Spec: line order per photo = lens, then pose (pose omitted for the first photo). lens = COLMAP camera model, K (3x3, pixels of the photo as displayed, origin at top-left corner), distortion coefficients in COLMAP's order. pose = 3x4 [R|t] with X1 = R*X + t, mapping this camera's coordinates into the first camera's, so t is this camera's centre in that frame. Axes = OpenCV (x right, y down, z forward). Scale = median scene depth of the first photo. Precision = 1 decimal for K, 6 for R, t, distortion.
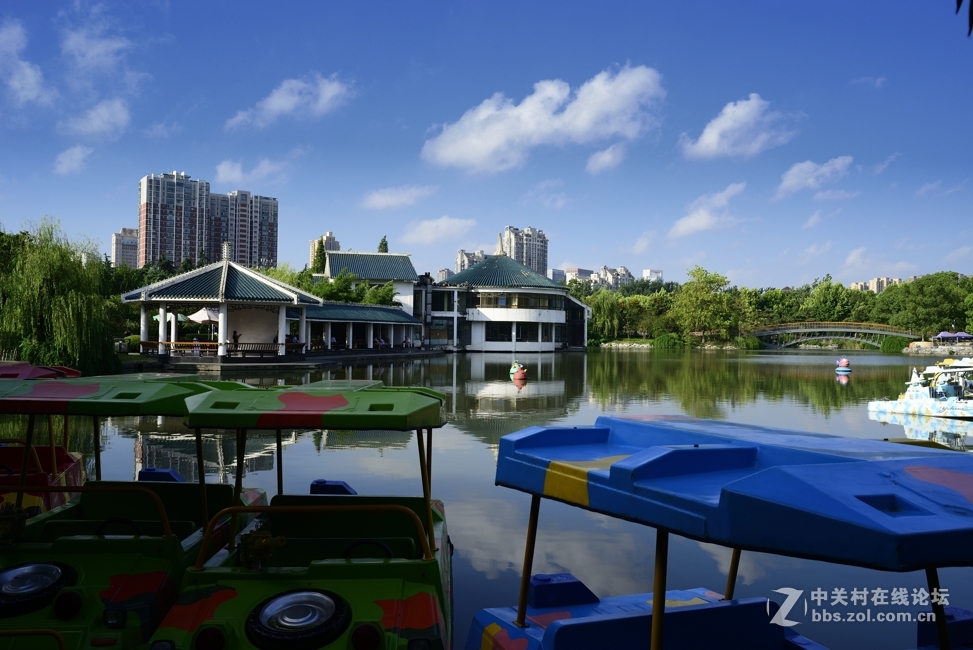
lens RADIAL K [[794.7, 0, 486.5], [0, 794.7, 325.0], [0, 0, 1]] dist [-0.004284, -0.001143]
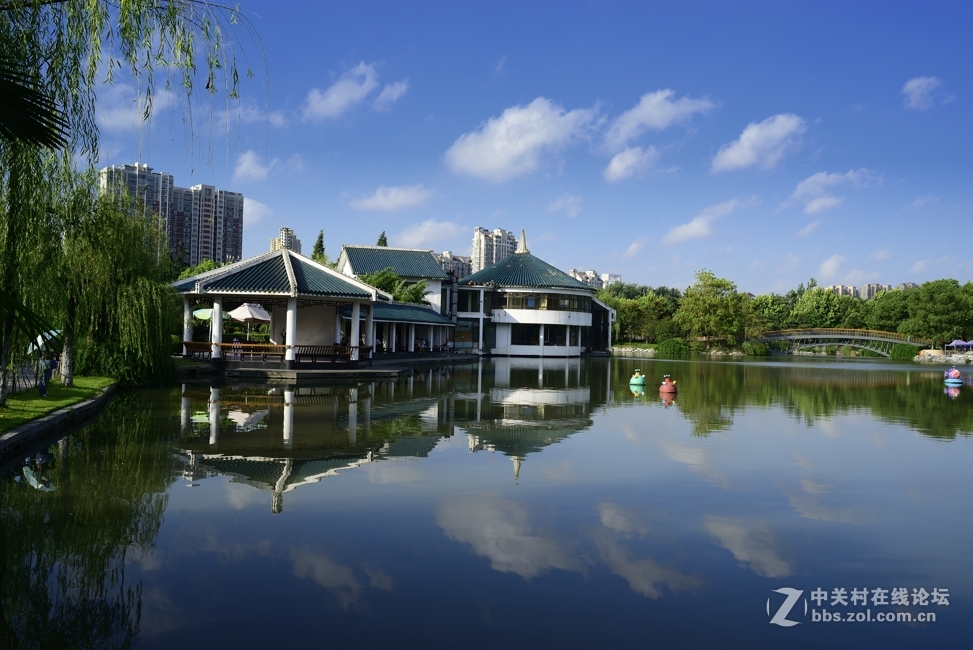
lens RADIAL K [[794.7, 0, 486.5], [0, 794.7, 325.0], [0, 0, 1]] dist [-0.004284, -0.001143]
pose [[0.998387, 0.012810, 0.055317, -0.080598], [-0.012663, 0.999915, -0.003016, 0.000464], [-0.055351, 0.002310, 0.998464, 0.068416]]
